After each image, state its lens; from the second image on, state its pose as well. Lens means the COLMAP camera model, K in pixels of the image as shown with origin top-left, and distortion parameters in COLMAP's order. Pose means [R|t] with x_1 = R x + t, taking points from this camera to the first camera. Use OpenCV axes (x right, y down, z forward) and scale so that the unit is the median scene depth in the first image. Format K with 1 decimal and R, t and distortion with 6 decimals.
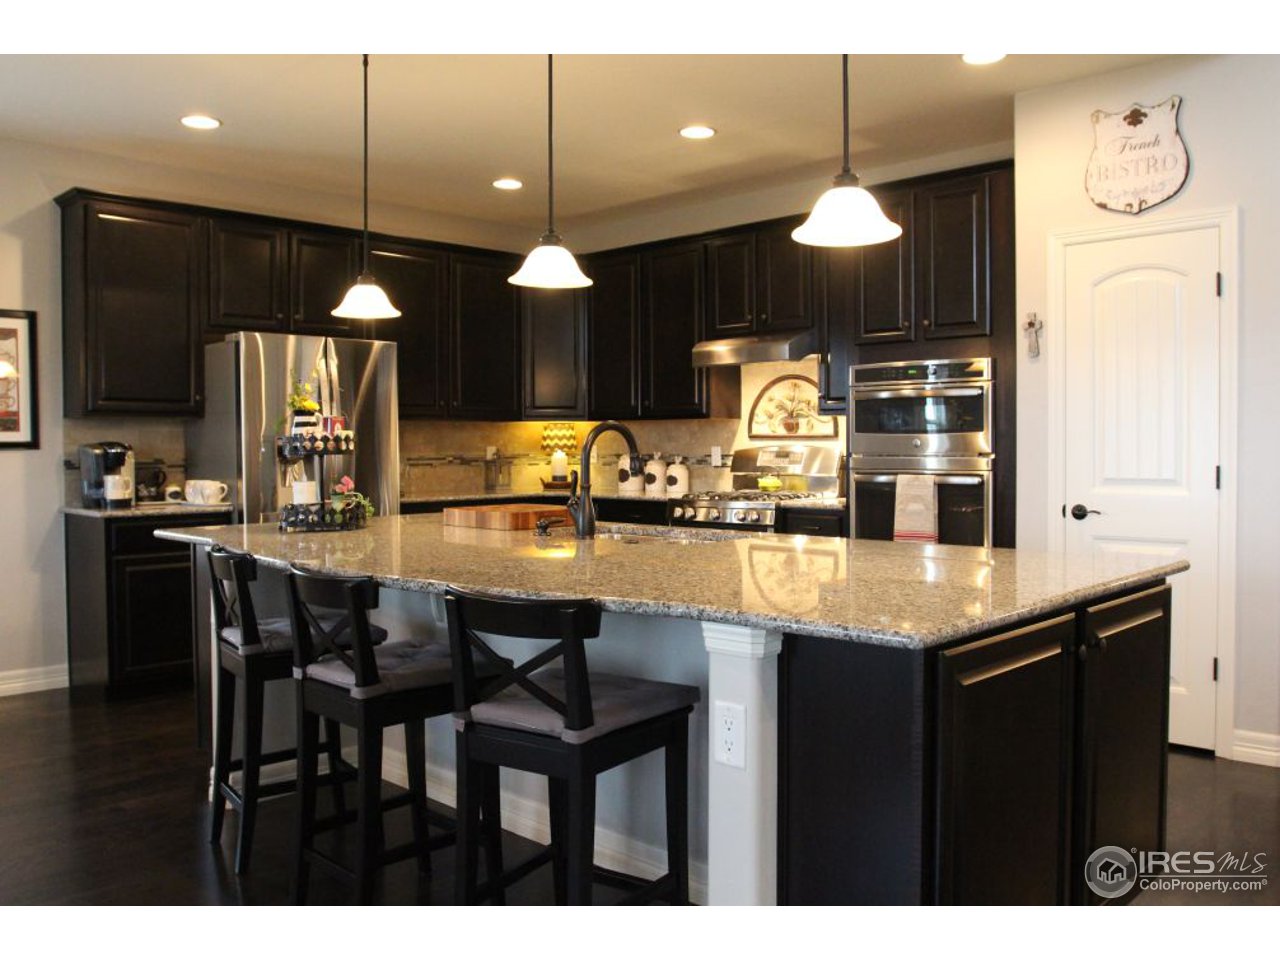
lens RADIAL K [[1091.9, 0, 644.0], [0, 1091.9, 470.9], [0, 0, 1]] dist [-0.070338, 0.011612]
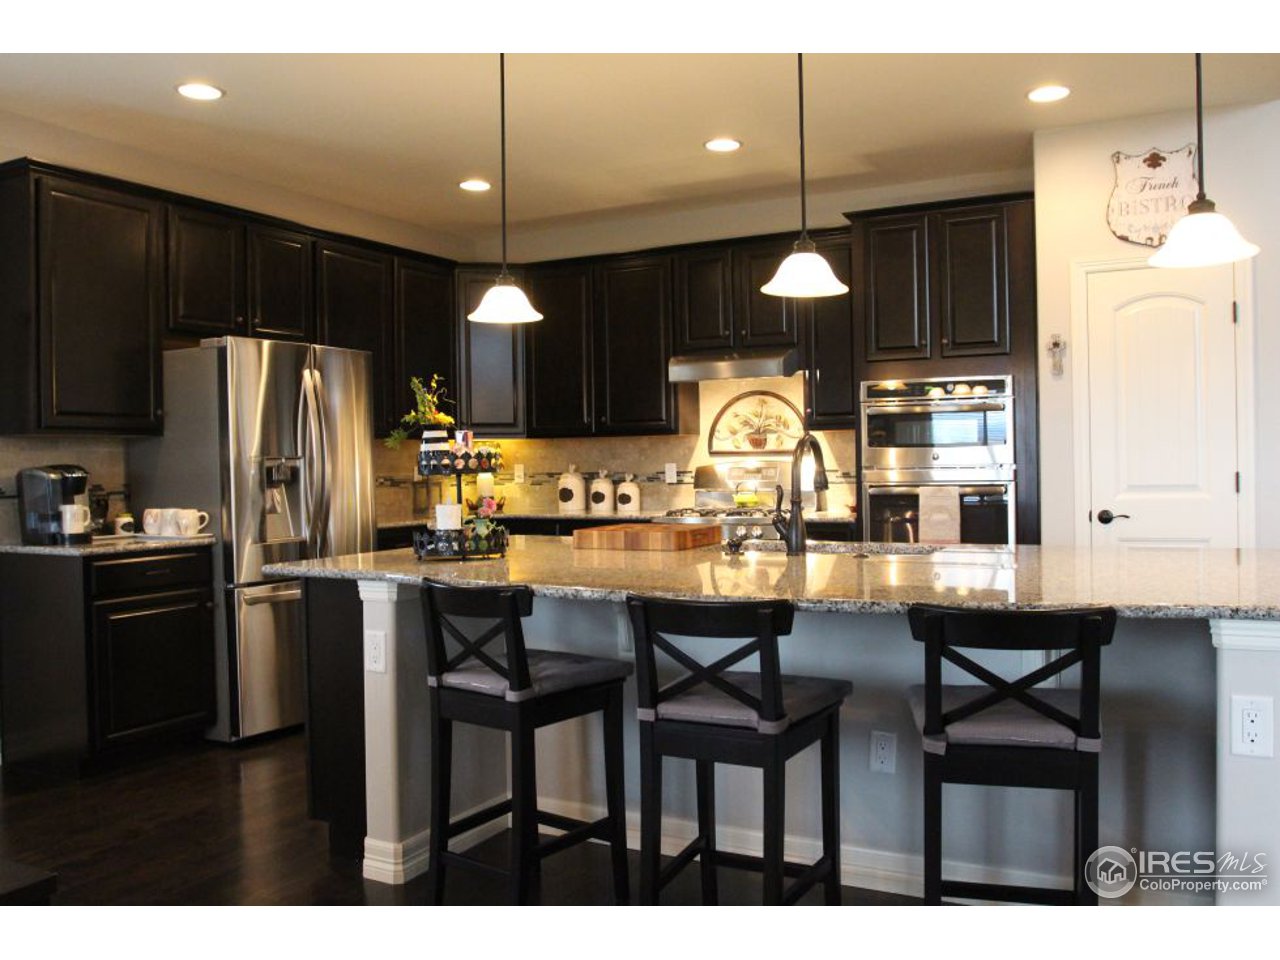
lens RADIAL K [[1099.0, 0, 637.8], [0, 1099.0, 477.7], [0, 0, 1]] dist [-0.063748, -0.005723]
pose [[0.956999, -0.016088, 0.289646, -0.316238], [0.019860, 0.999752, -0.010088, 0.000273], [-0.289412, 0.015407, 0.957081, 0.071843]]
